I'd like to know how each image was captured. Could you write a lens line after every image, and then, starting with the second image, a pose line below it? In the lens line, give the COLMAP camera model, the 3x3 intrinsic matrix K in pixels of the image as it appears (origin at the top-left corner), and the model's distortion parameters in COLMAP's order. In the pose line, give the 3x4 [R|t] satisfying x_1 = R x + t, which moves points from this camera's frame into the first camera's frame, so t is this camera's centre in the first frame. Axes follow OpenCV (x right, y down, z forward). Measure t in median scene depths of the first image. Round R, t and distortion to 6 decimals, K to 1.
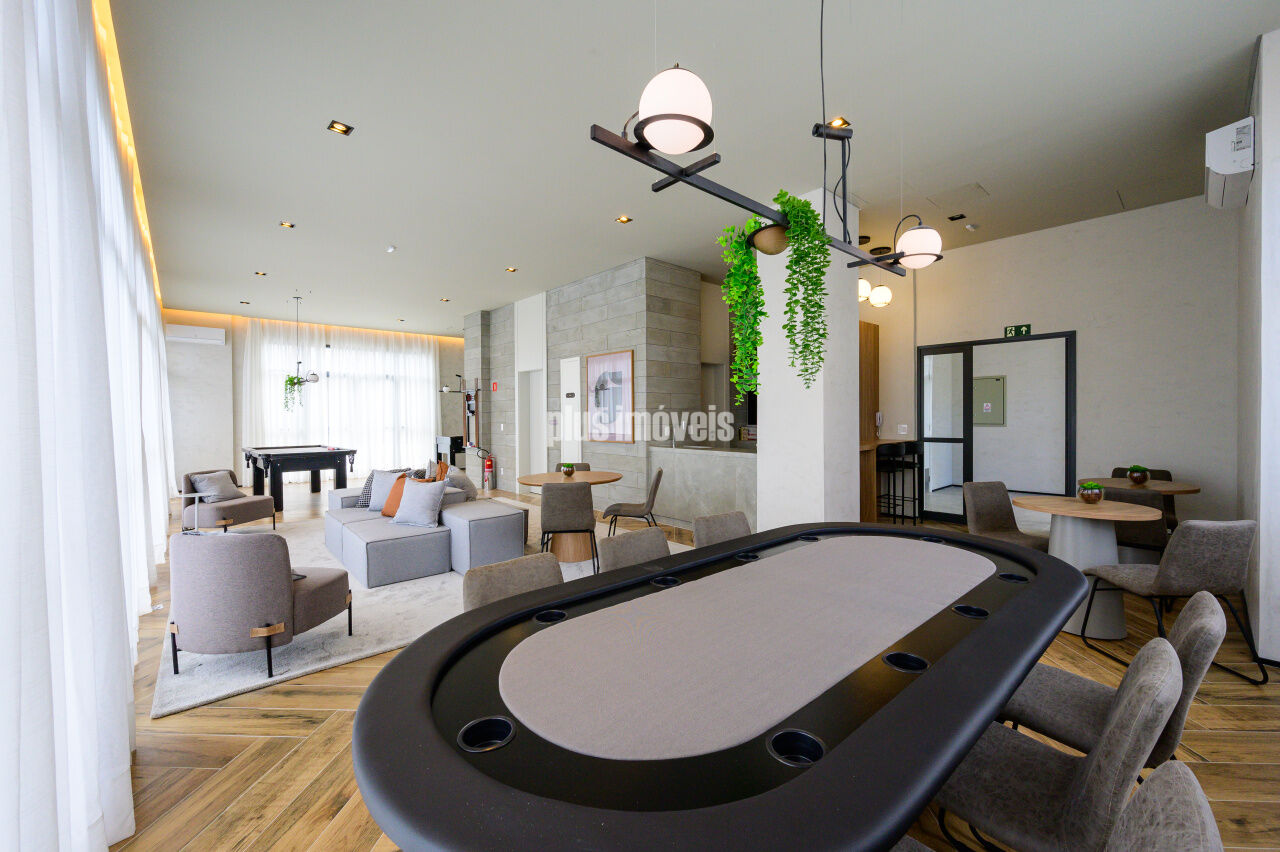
lens RADIAL K [[509.9, 0, 642.9], [0, 509.9, 426.1], [0, 0, 1]] dist [0.000318, -0.000128]
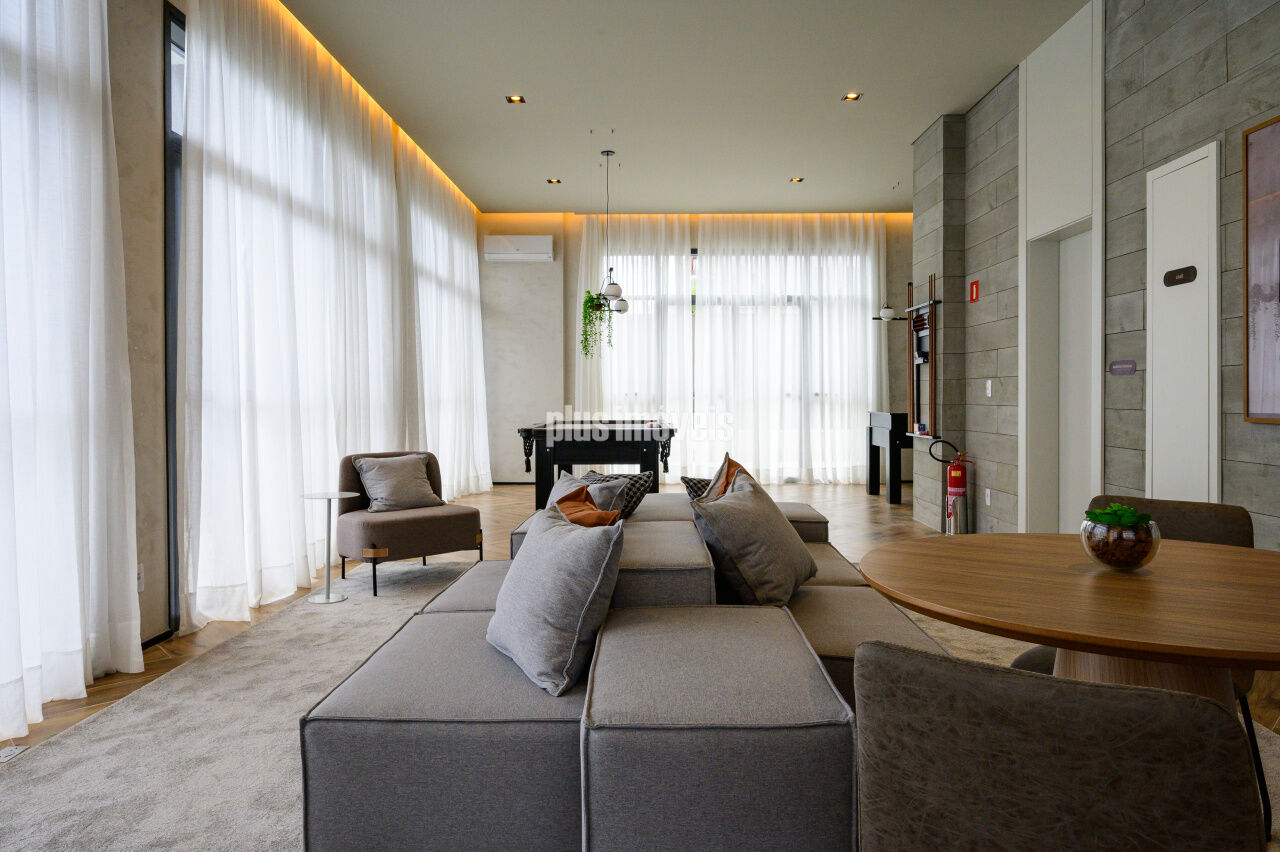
lens RADIAL K [[821.8, 0, 644.0], [0, 821.8, 403.9], [0, 0, 1]] dist [-0.002617, -0.000772]
pose [[0.735467, 0.013153, -0.677433, -0.033220], [-0.017059, 0.999854, 0.000893, 0.018369], [0.677346, 0.010899, 0.735584, 0.323939]]
